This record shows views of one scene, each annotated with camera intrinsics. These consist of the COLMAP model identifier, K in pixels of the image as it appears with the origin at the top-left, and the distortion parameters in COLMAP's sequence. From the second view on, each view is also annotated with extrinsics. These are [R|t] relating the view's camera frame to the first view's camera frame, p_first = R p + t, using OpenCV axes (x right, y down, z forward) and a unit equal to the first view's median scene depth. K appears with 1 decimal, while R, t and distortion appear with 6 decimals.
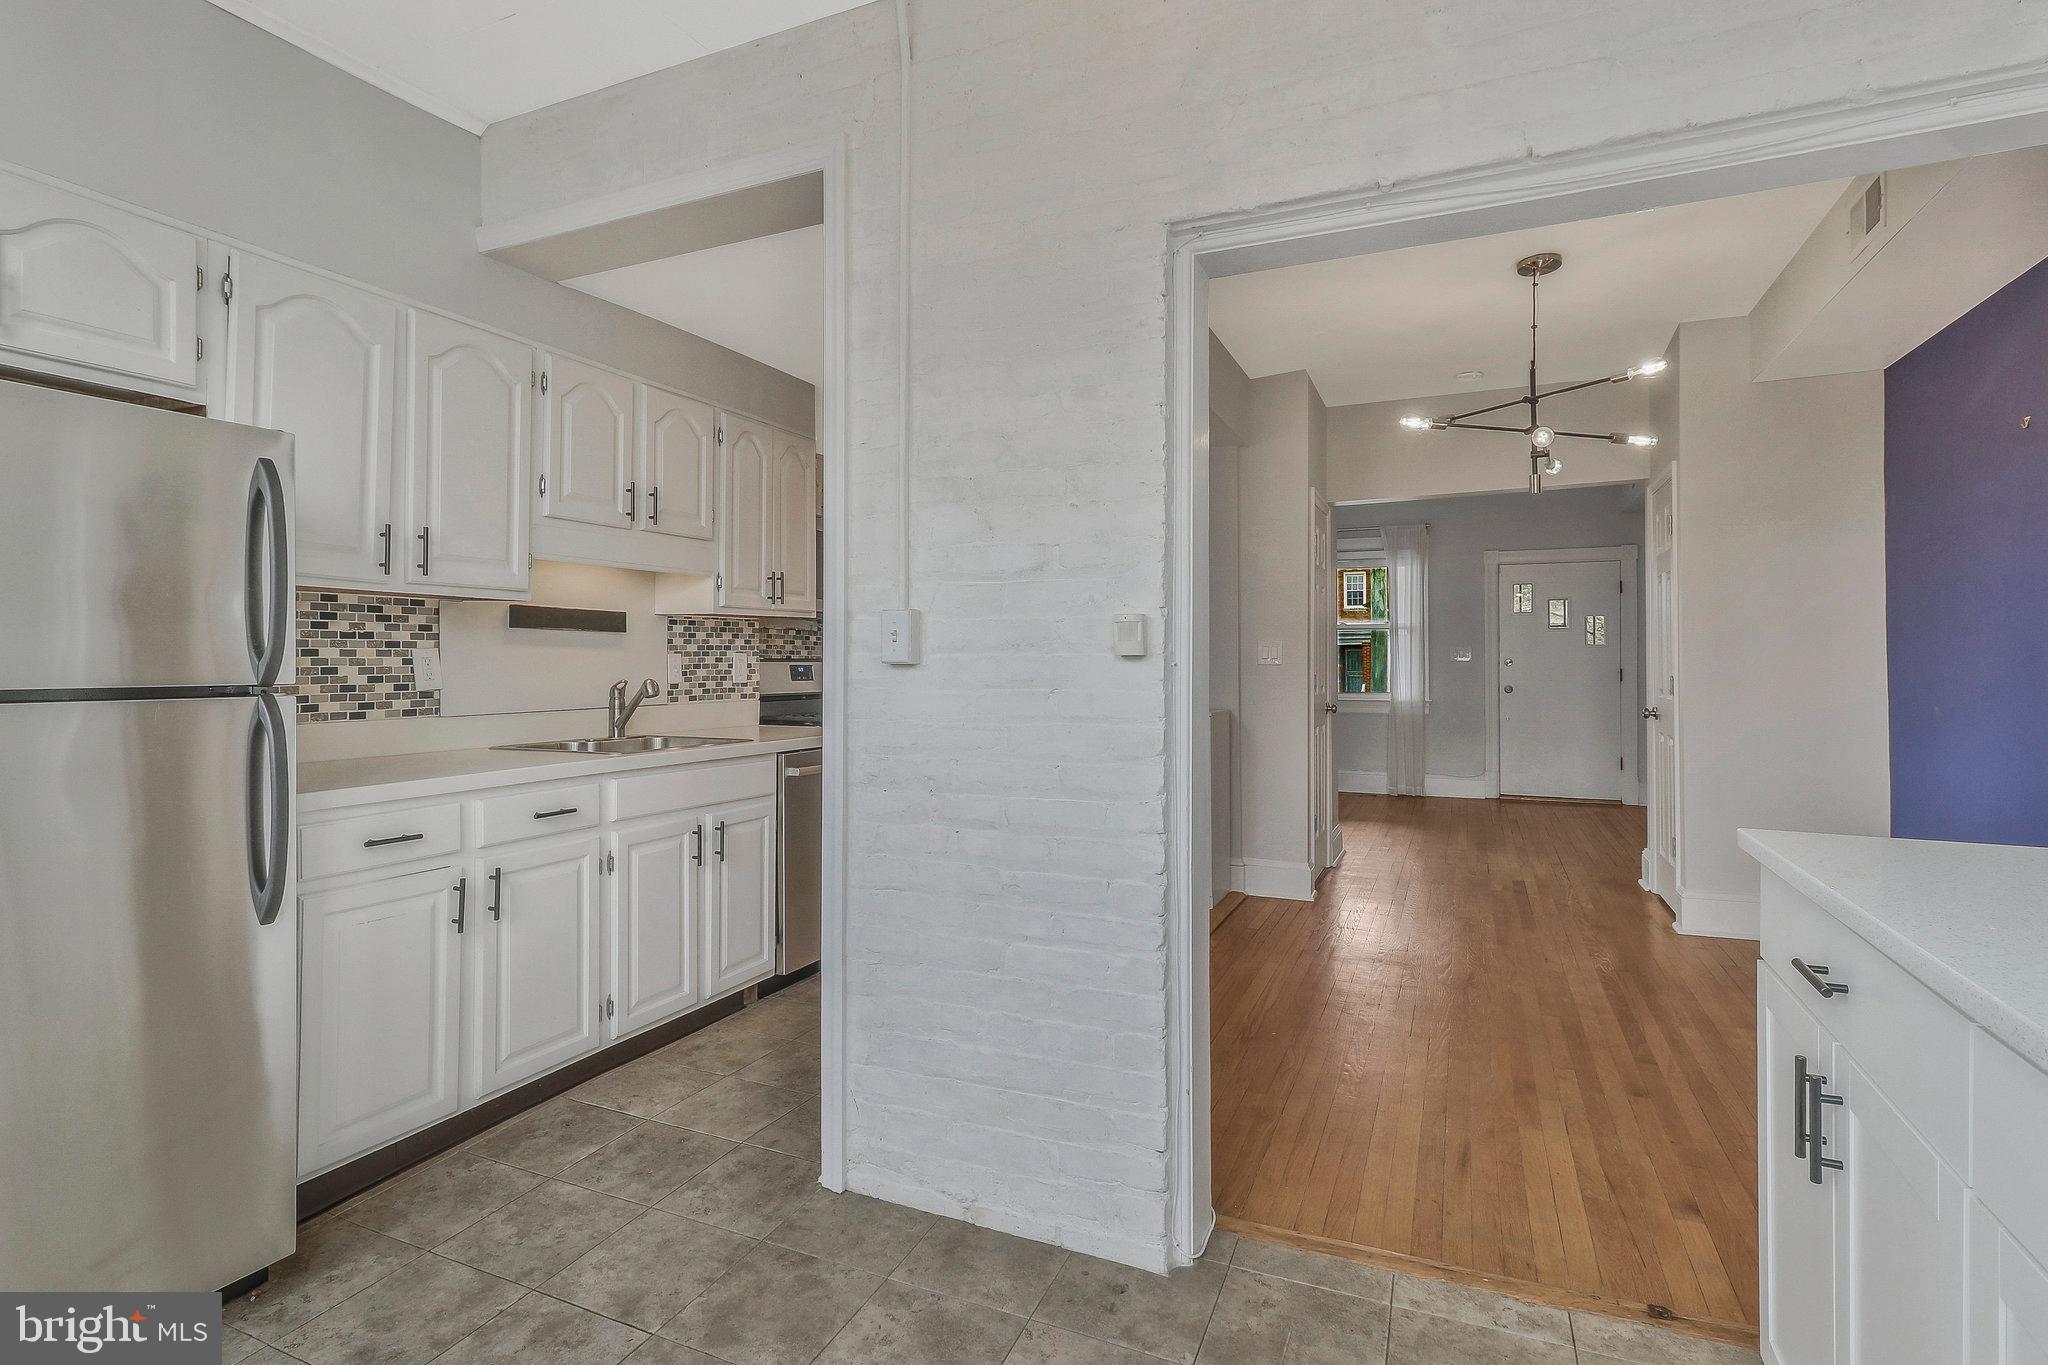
lens RADIAL K [[985.9, 0, 1022.4], [0, 985.9, 657.5], [0, 0, 1]] dist [0.031934, -0.000107]
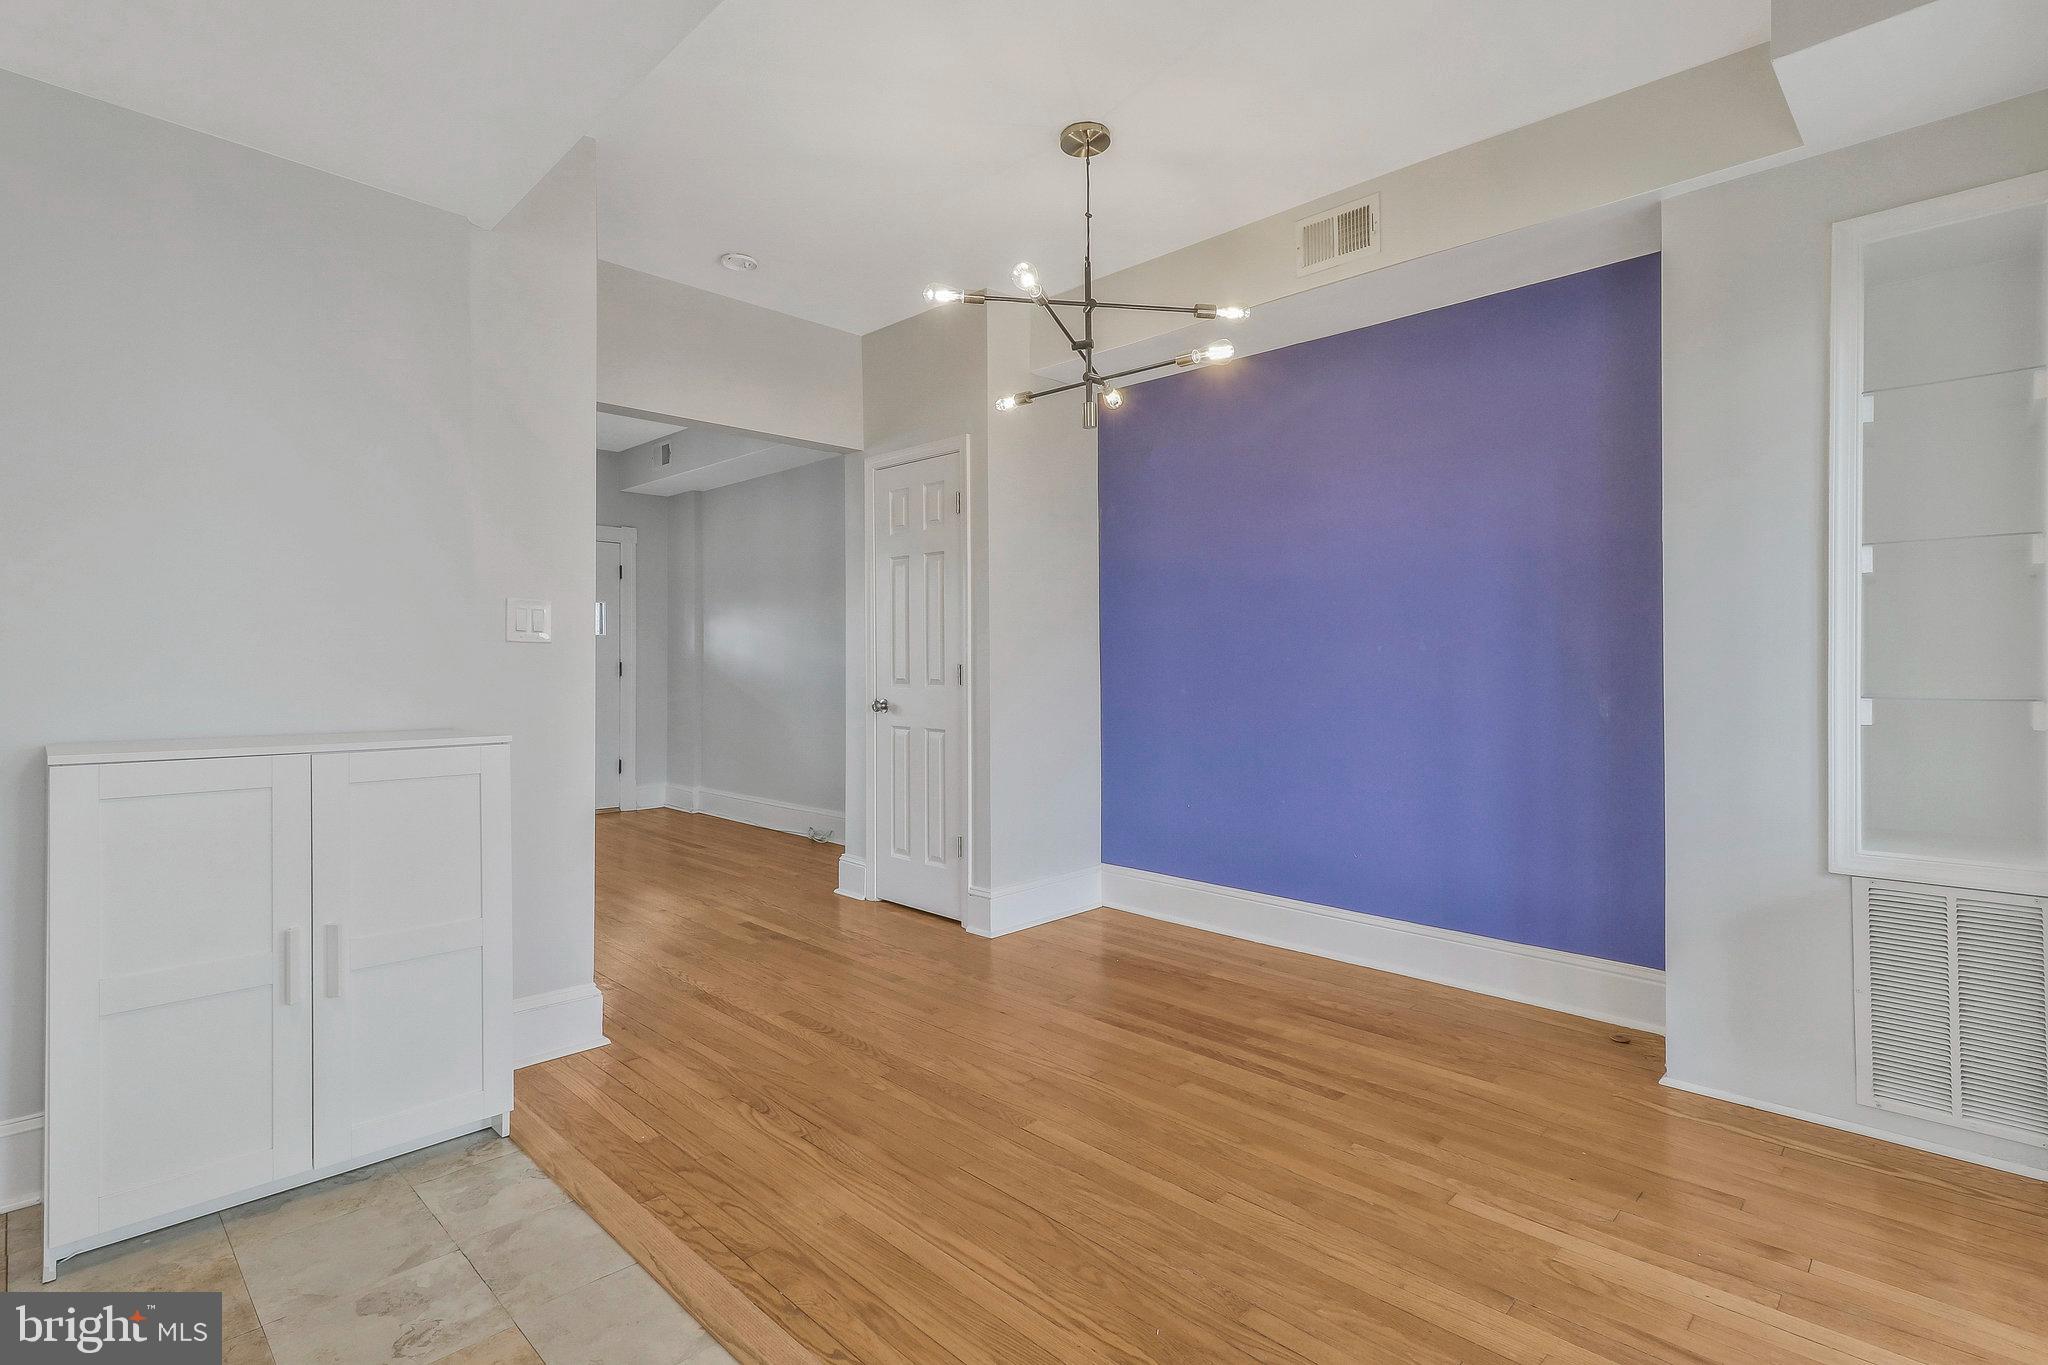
lens RADIAL K [[985.9, 0, 1022.4], [0, 985.9, 657.5], [0, 0, 1]] dist [0.031934, -0.000107]
pose [[0.345735, 0.012122, 0.938254, -0.226410], [-0.012581, 0.999887, -0.008283, 0.025723], [-0.938248, -0.008941, 0.345848, 0.751172]]
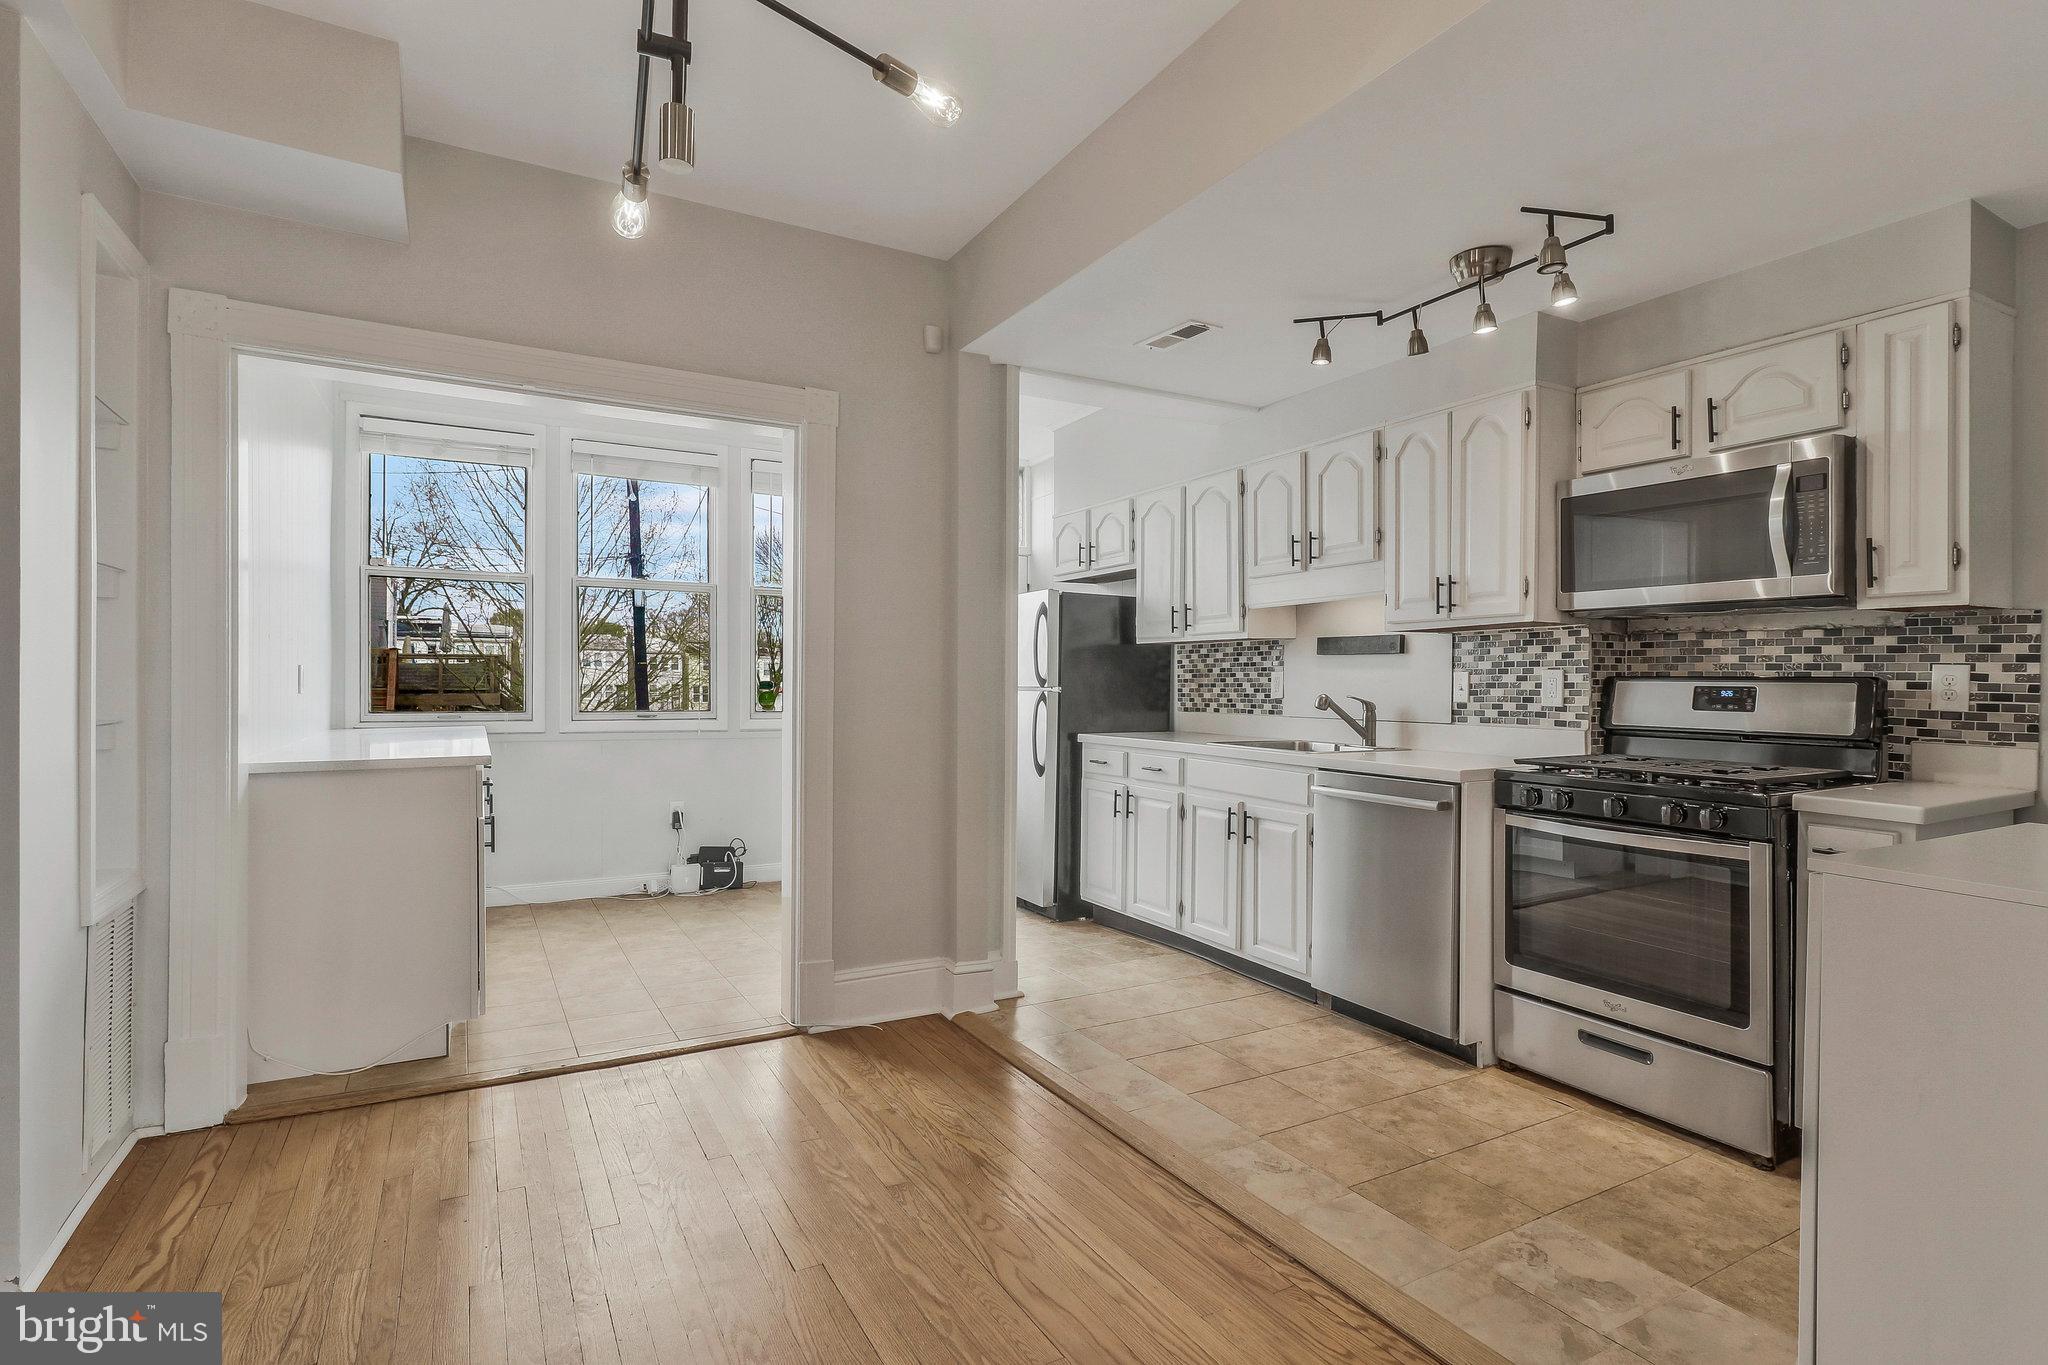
lens RADIAL K [[1009.3, 0, 1024.0], [0, 1009.3, 682.5], [0, 0, 1]] dist [-0.002101, 0.000127]
pose [[-0.600604, -0.008032, -0.799506, 0.685004], [-0.007288, 0.999963, -0.004571, 0.013819], [0.799513, 0.003081, -0.600641, 1.242191]]
